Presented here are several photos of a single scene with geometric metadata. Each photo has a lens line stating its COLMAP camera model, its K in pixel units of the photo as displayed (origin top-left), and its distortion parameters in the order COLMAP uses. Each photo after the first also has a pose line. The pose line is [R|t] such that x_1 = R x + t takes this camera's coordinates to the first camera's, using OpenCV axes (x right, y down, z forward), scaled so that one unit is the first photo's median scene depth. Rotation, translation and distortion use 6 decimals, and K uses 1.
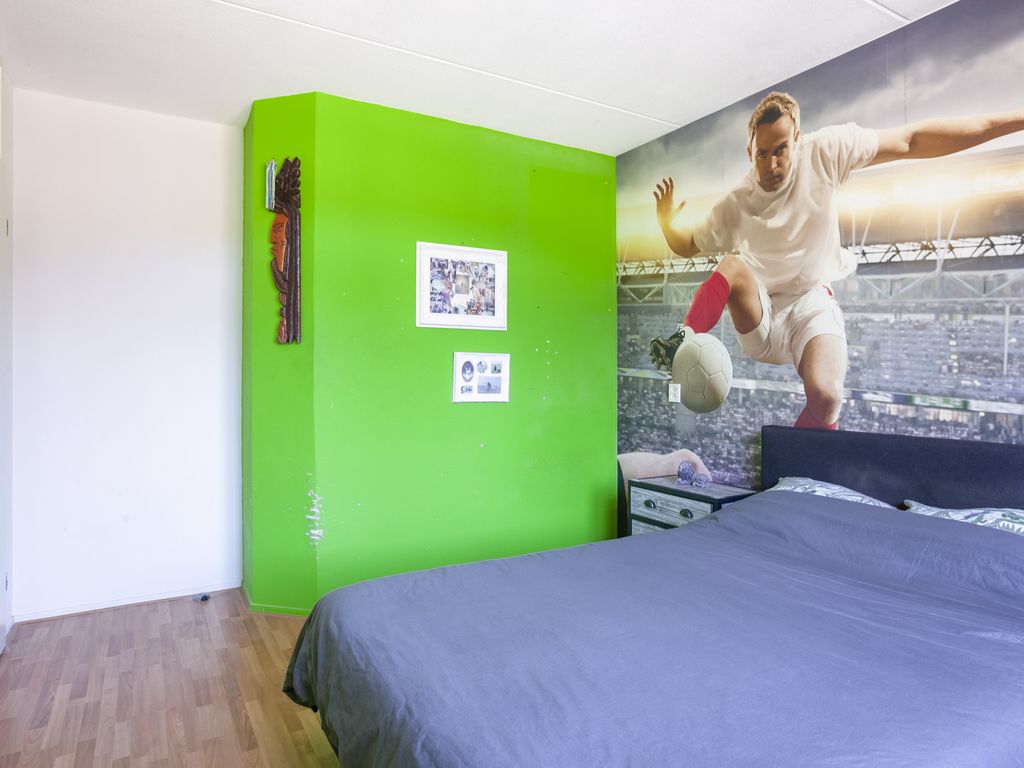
lens RADIAL K [[628.3, 0, 512.8], [0, 628.3, 380.0], [0, 0, 1]] dist [0.006938, 0.014046]
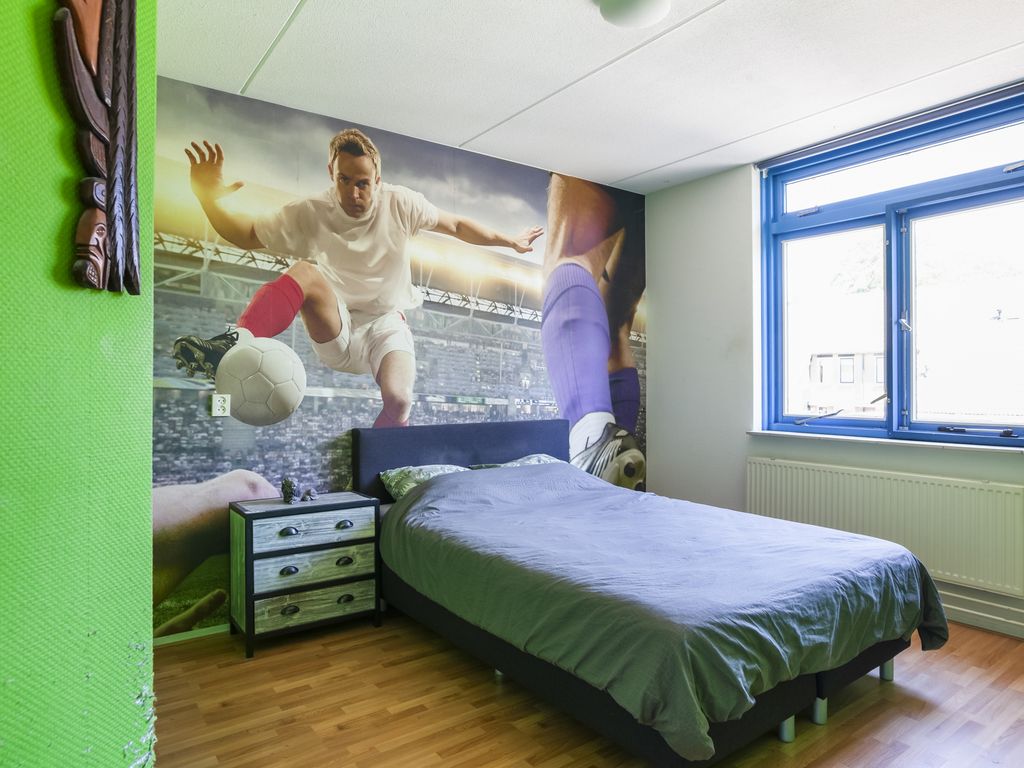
lens RADIAL K [[628.3, 0, 513.3], [0, 628.3, 386.8], [0, 0, 1]] dist [0.006938, 0.014046]
pose [[-0.045100, -0.004272, 0.998973, -0.705062], [0.013233, 0.999901, 0.004873, -0.003433], [-0.998895, 0.013439, -0.045039, 0.771865]]
